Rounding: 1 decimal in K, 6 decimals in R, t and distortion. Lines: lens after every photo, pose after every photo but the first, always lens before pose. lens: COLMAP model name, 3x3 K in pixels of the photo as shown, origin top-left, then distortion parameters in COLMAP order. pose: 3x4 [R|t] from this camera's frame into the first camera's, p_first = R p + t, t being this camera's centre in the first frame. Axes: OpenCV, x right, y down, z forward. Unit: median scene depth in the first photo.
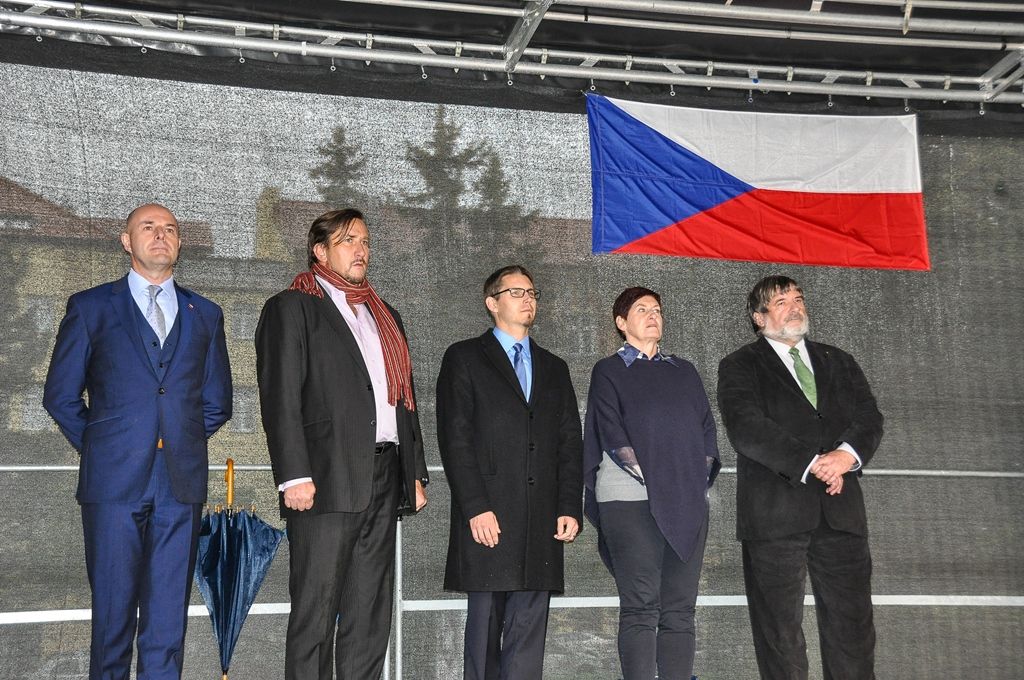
lens RADIAL K [[1574.1, 0, 511.3], [0, 1574.1, 337.6], [0, 0, 1]] dist [-0.010935, 0.000000]
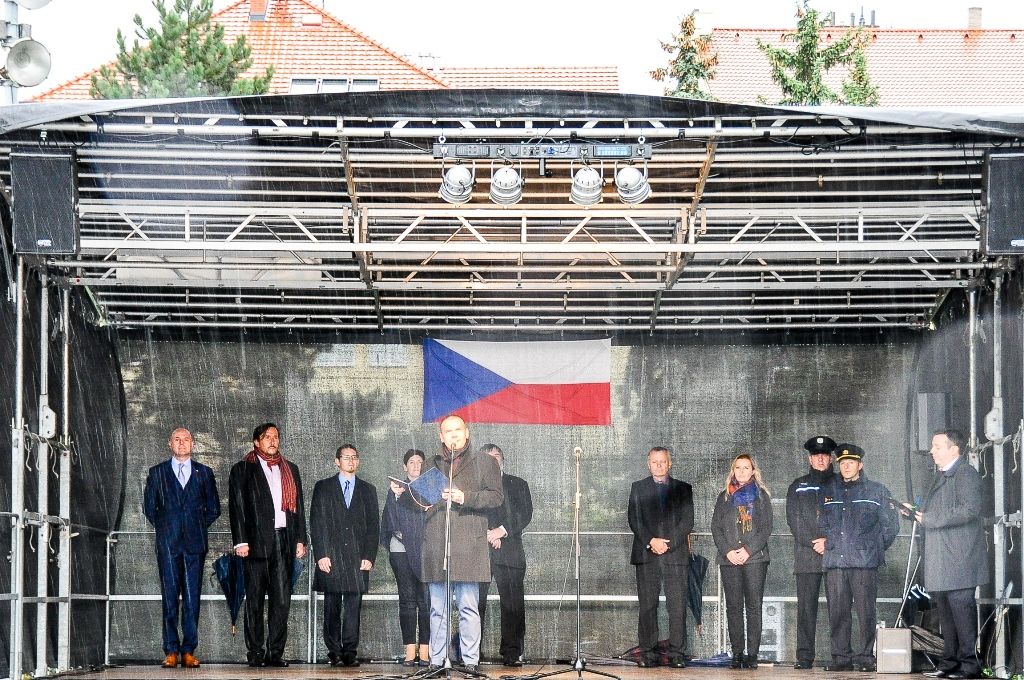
lens RADIAL K [[2055.4, 0, 511.9], [0, 2055.4, 341.0], [0, 0, 1]] dist [-0.030685, 0.000000]
pose [[0.974700, -0.001534, -0.223510, 0.892825], [0.012658, 0.998750, 0.048345, -0.336233], [0.223157, -0.049951, 0.973502, -1.787610]]
